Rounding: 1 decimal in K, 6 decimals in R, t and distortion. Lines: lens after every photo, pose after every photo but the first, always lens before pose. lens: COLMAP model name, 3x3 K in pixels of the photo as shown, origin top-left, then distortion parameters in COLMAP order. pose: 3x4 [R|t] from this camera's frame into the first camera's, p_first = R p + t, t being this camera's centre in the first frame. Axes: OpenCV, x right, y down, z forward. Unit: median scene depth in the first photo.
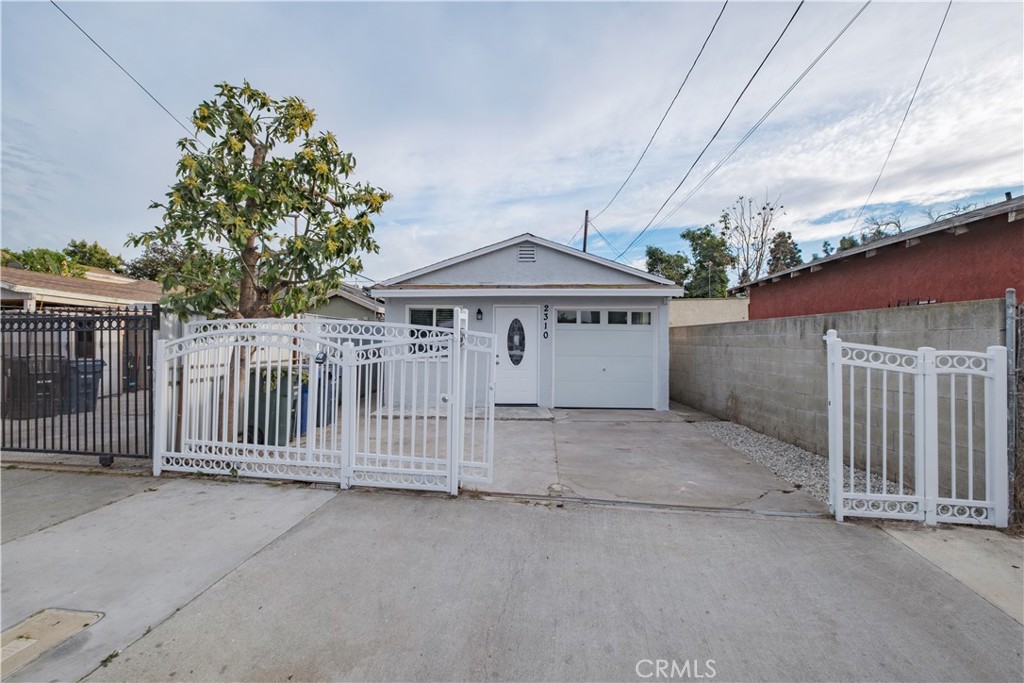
lens RADIAL K [[450.9, 0, 501.9], [0, 450.9, 336.9], [0, 0, 1]] dist [-0.002452, -0.000059]
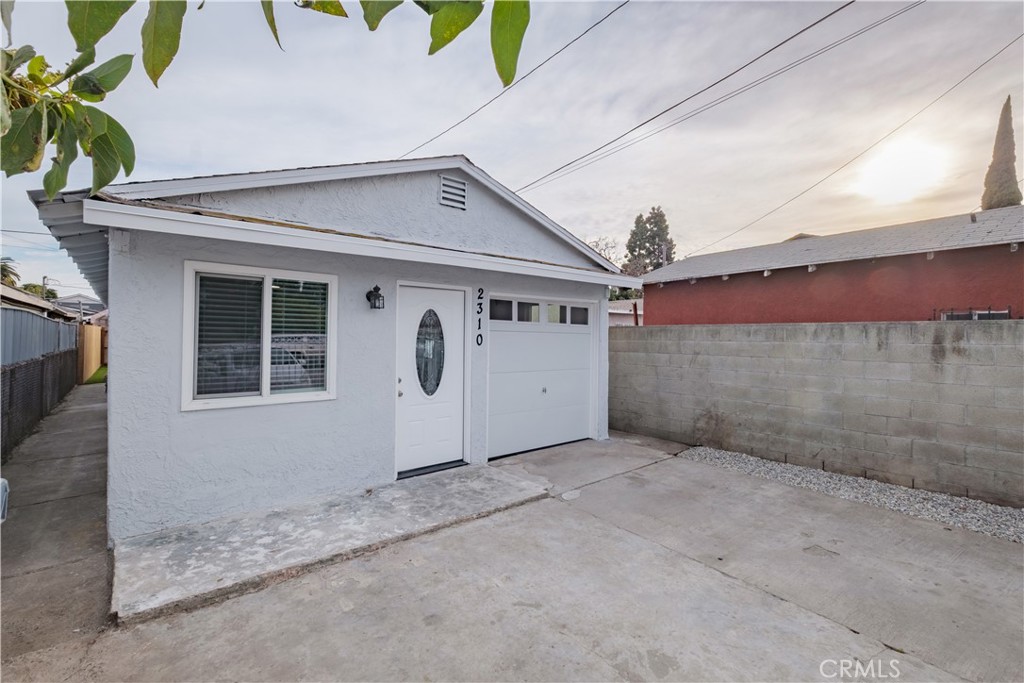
lens RADIAL K [[450.9, 0, 501.9], [0, 450.9, 336.9], [0, 0, 1]] dist [-0.002452, -0.000059]
pose [[0.753358, -0.001353, 0.657610, -0.264327], [-0.009095, 0.999881, 0.012476, -0.015250], [-0.657548, -0.015379, 0.753255, 0.543276]]
